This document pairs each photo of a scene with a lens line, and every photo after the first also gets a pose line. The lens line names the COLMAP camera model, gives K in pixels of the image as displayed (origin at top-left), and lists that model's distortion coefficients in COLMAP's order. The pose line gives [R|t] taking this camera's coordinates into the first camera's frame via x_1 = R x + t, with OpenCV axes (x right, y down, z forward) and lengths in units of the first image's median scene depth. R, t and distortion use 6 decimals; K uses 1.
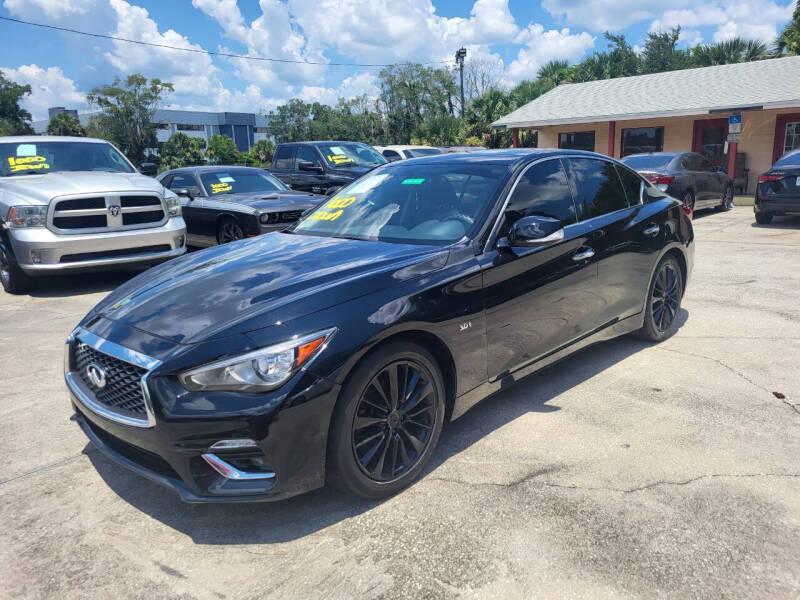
lens RADIAL K [[603.2, 0, 404.7], [0, 603.2, 293.2], [0, 0, 1]] dist [0.057314, -0.039747]
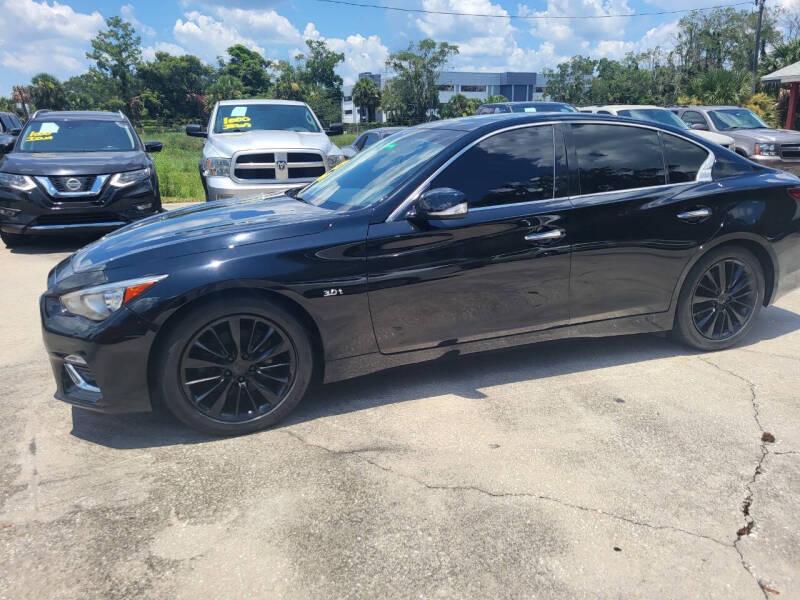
lens RADIAL K [[603.2, 0, 400.2], [0, 603.2, 285.1], [0, 0, 1]] dist [0.057314, -0.039747]
pose [[0.900936, 0.123803, -0.415918, 0.229801], [-0.103177, 0.992068, 0.071805, -0.015330], [0.421509, -0.021779, 0.906563, 0.048501]]
